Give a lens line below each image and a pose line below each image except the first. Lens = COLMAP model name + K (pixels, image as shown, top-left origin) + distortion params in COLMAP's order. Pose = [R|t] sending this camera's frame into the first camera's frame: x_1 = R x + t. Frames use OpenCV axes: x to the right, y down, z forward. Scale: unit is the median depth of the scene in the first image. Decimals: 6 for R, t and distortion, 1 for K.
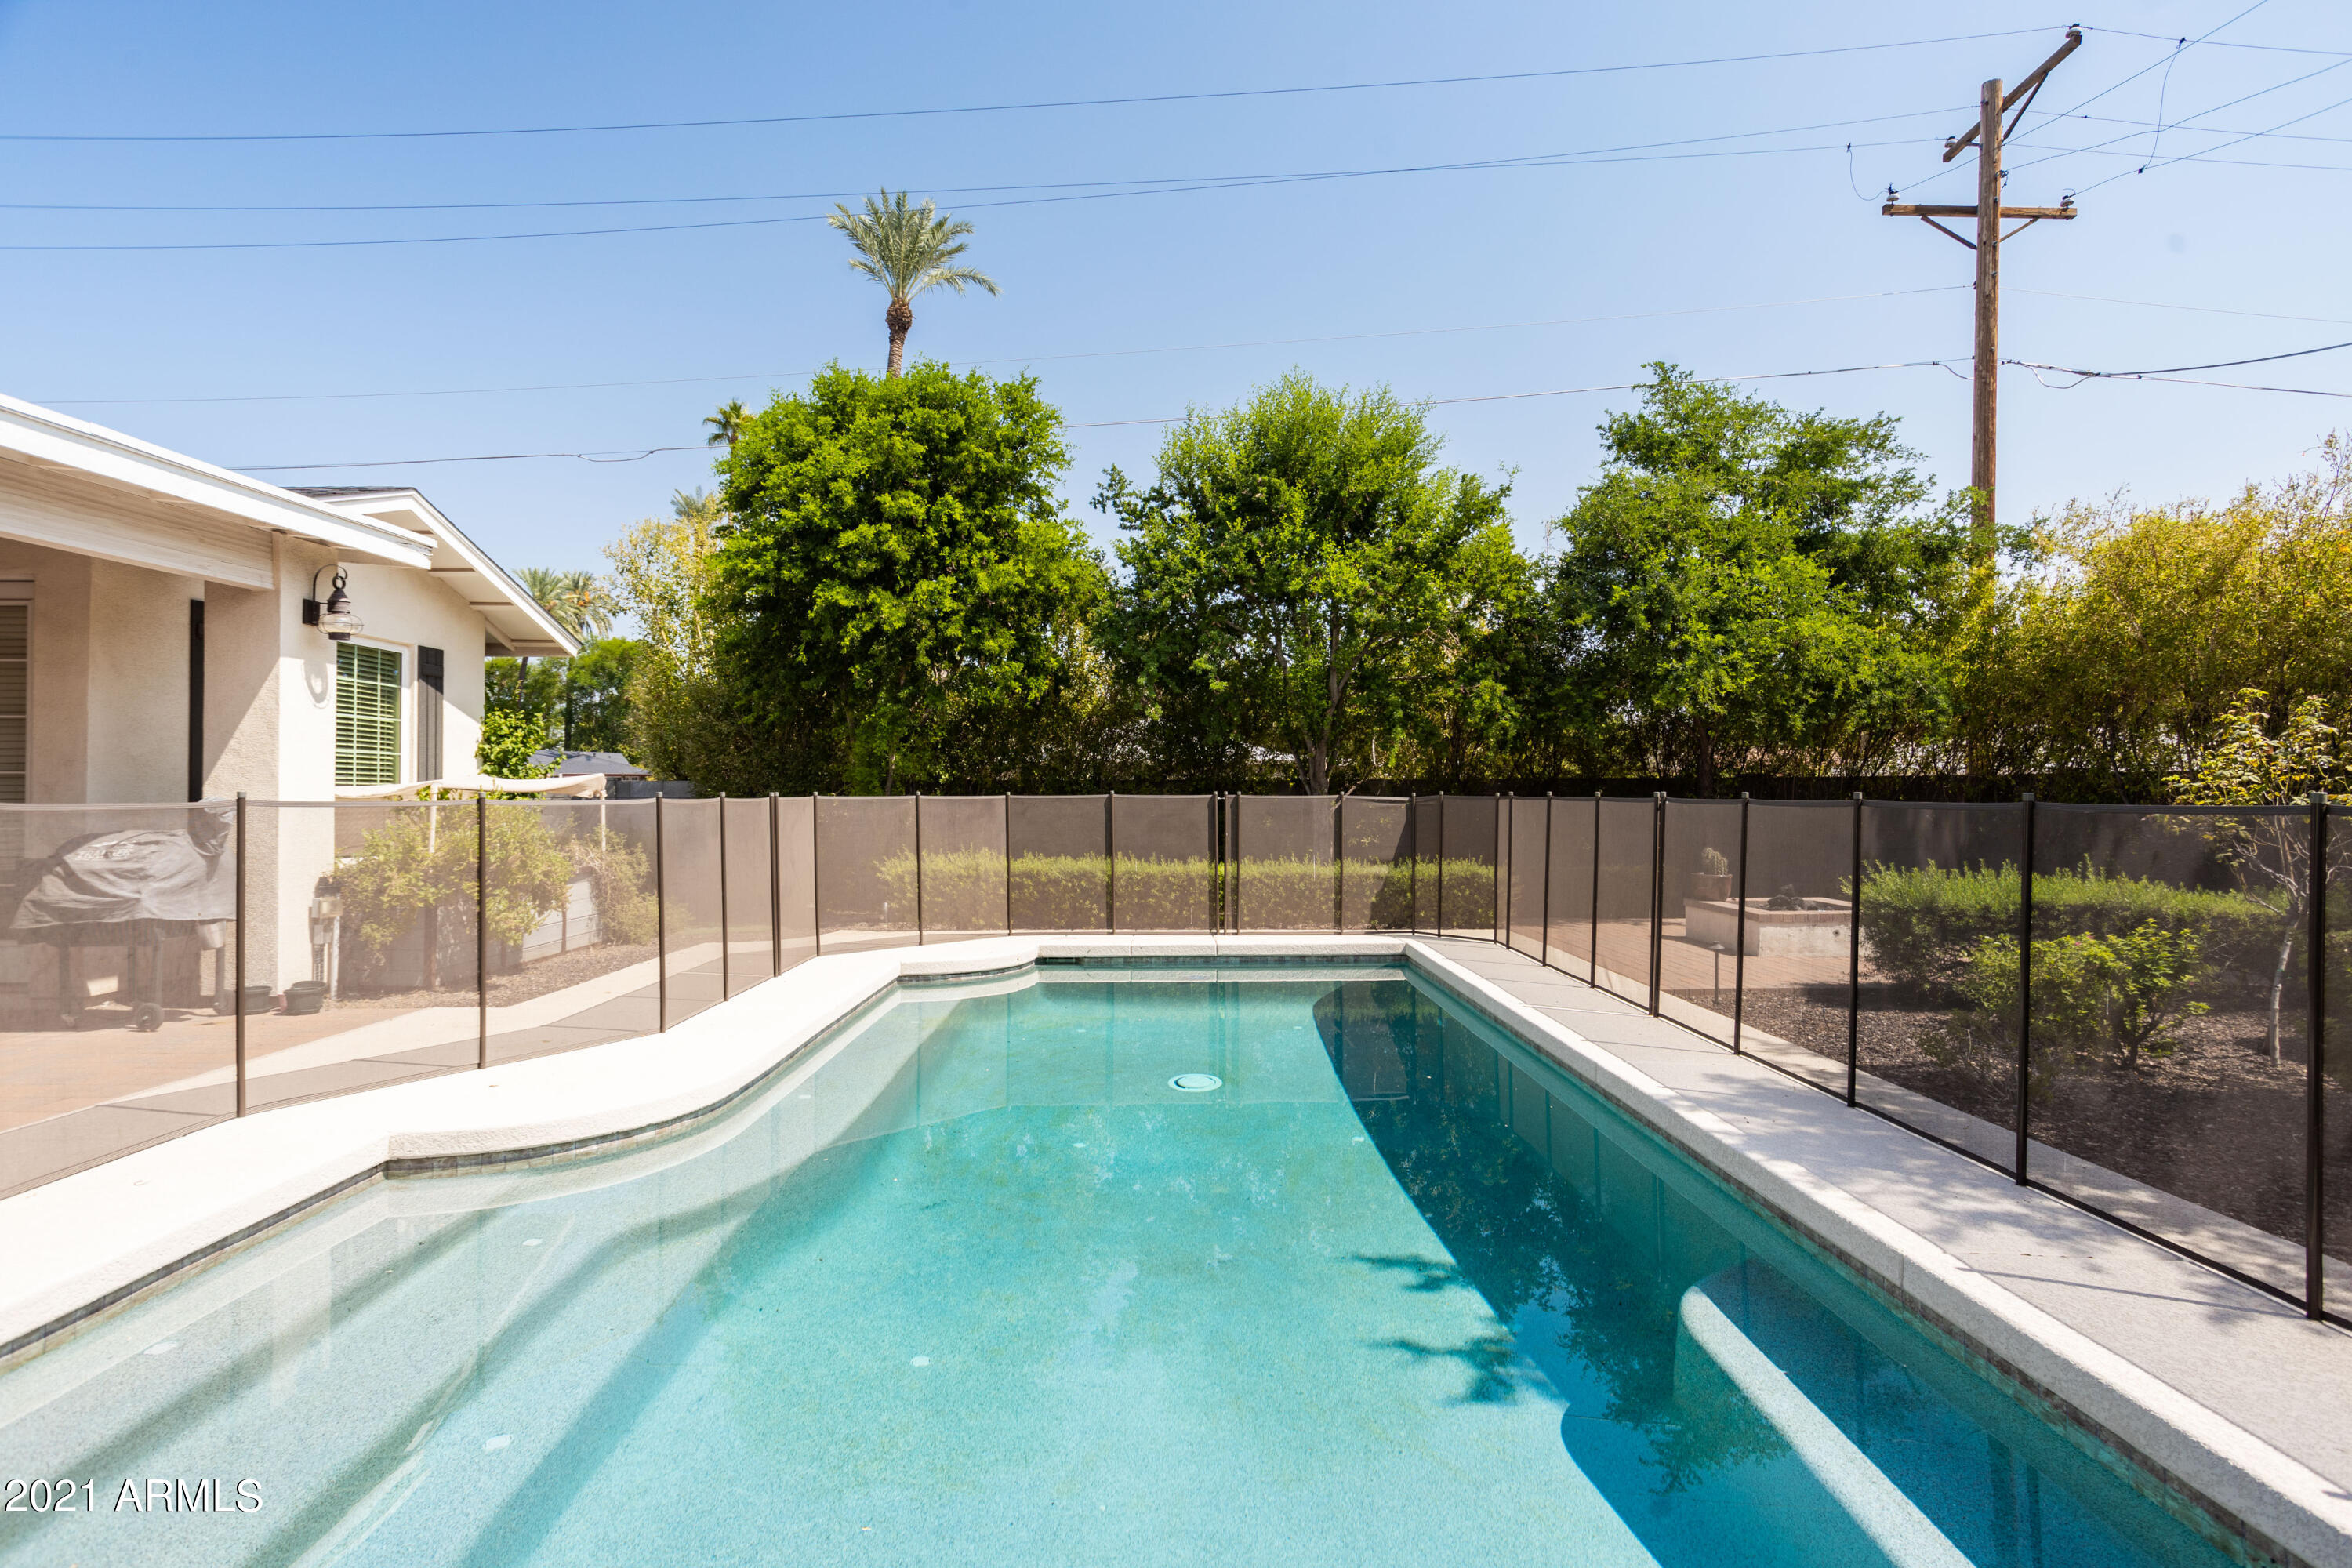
lens RADIAL K [[1138.5, 0, 1182.9], [0, 1138.5, 772.8], [0, 0, 1]] dist [-0.011013, 0.001755]
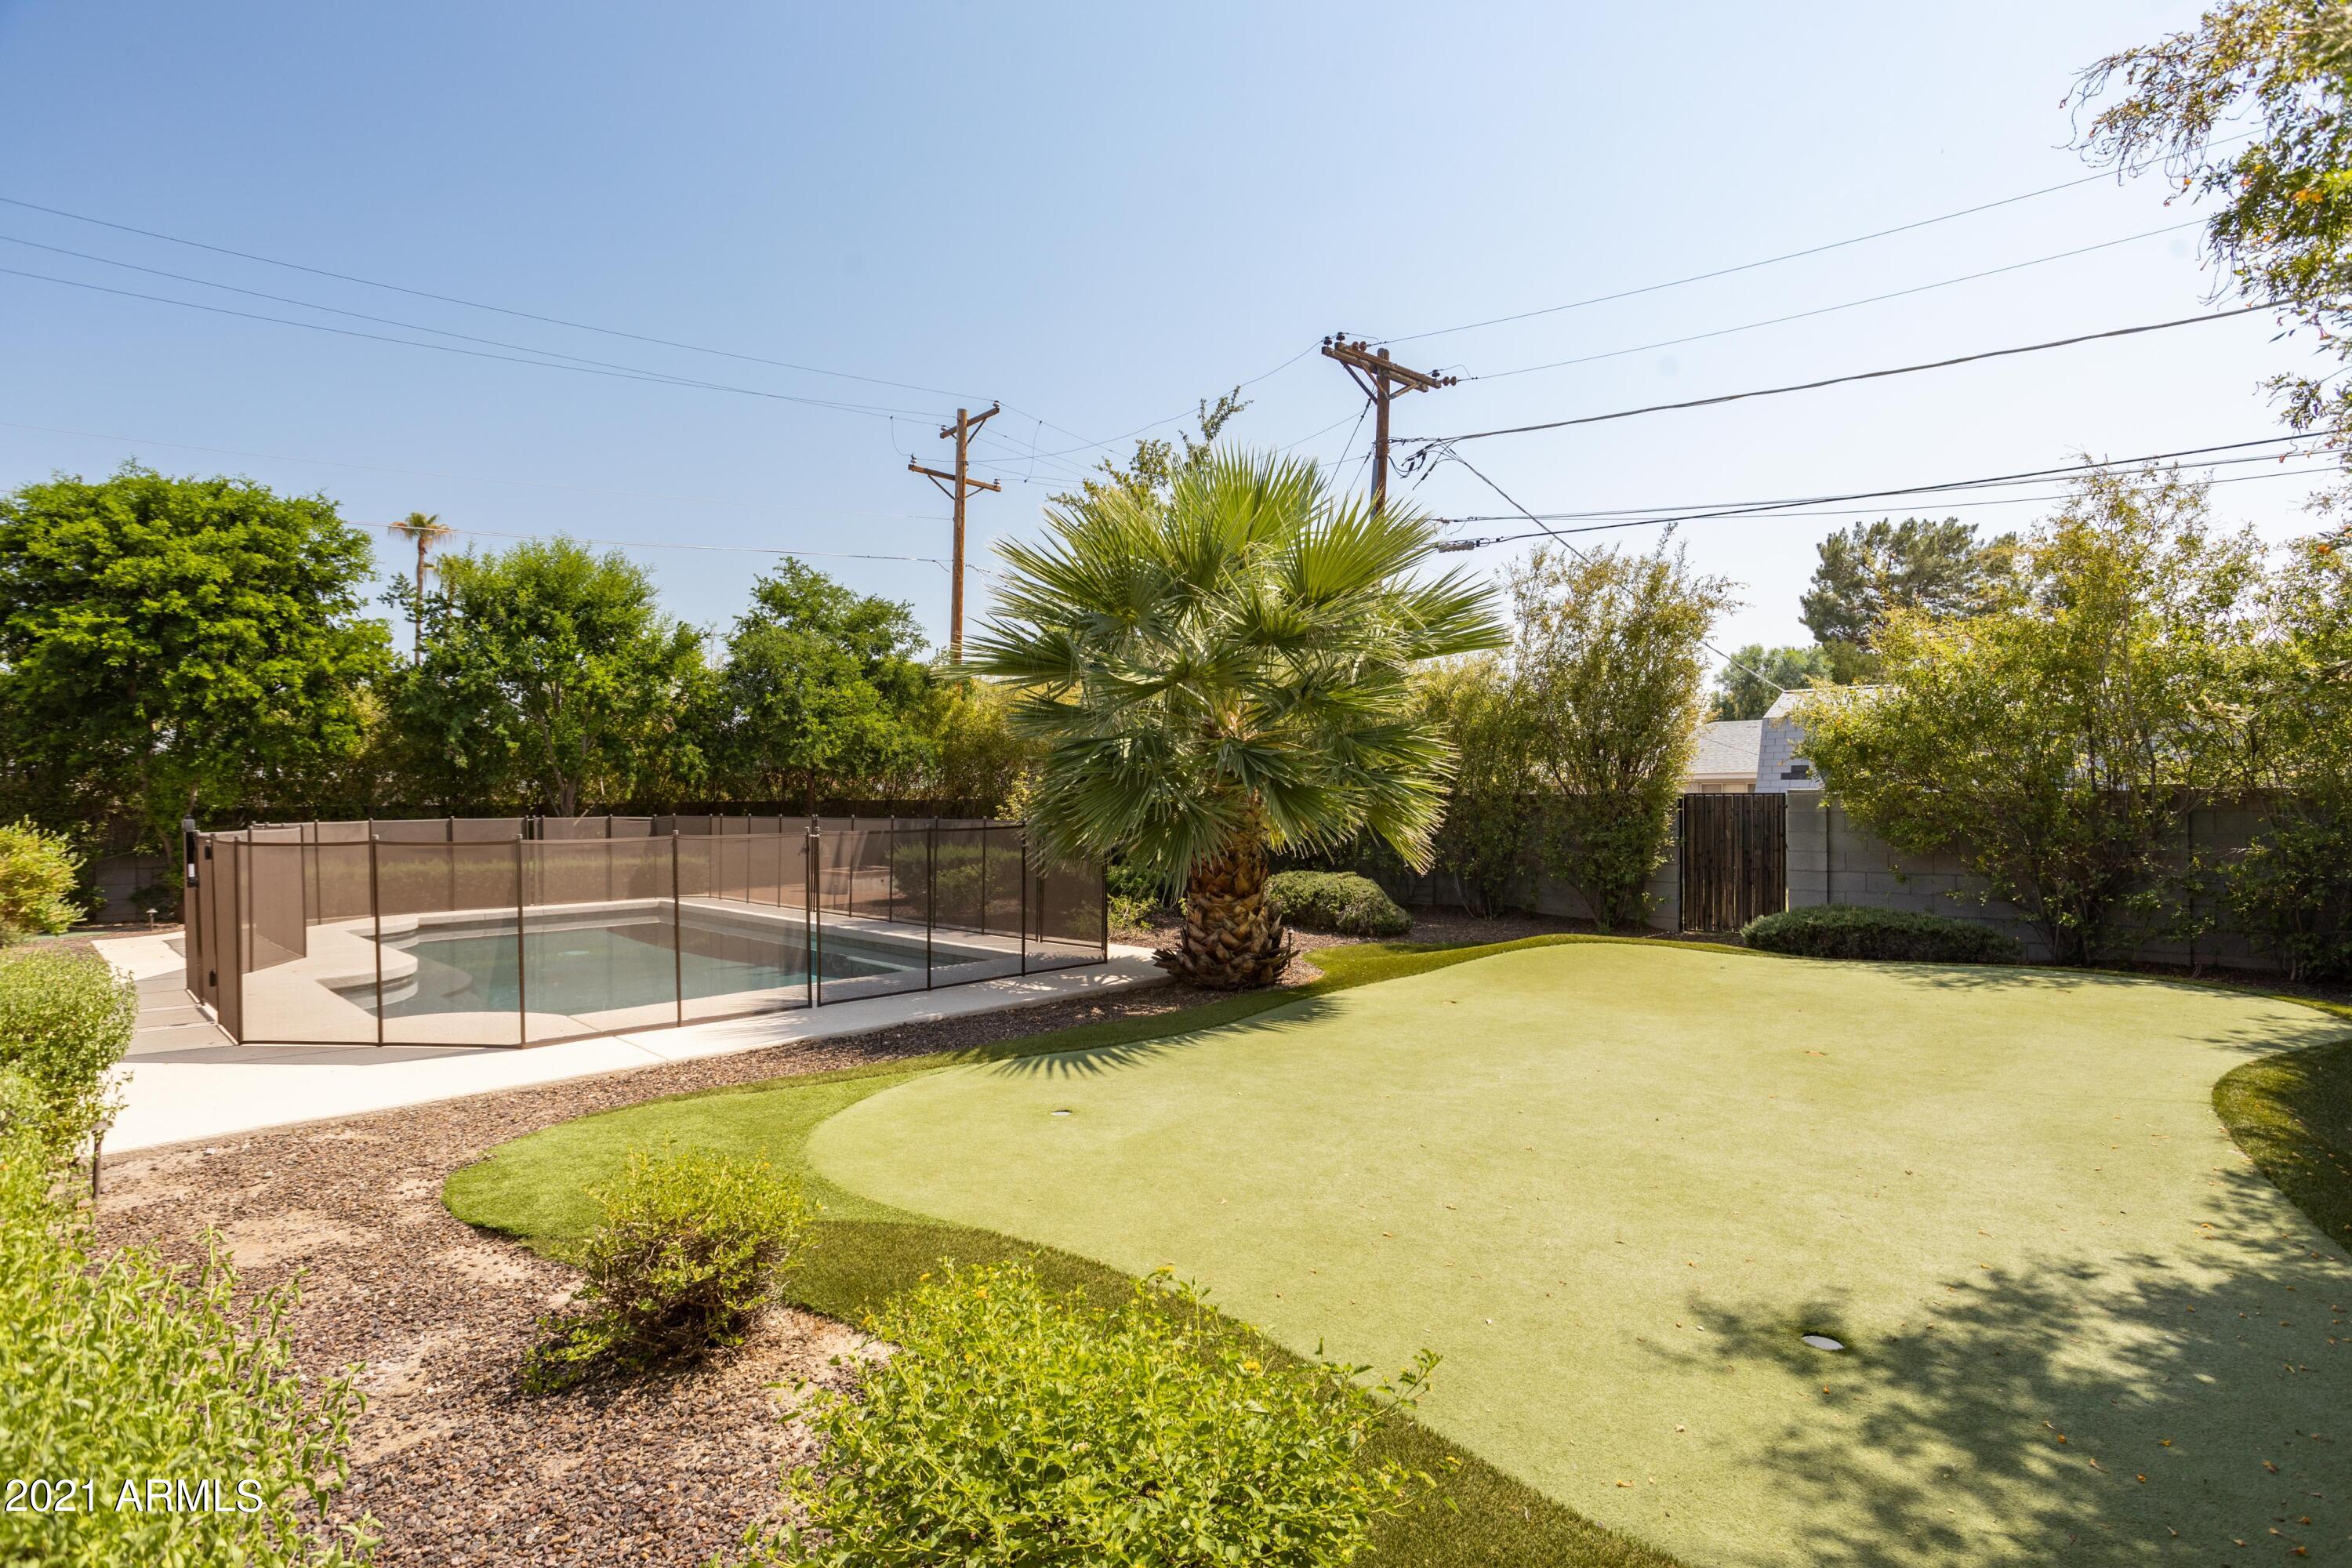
lens RADIAL K [[1138.5, 0, 1192.3], [0, 1138.5, 781.8], [0, 0, 1]] dist [-0.011013, 0.001755]
pose [[0.699218, 0.005247, 0.714889, -0.373002], [-0.006007, 0.999981, -0.001463, -0.028403], [-0.714883, -0.003272, 0.699236, -0.621672]]
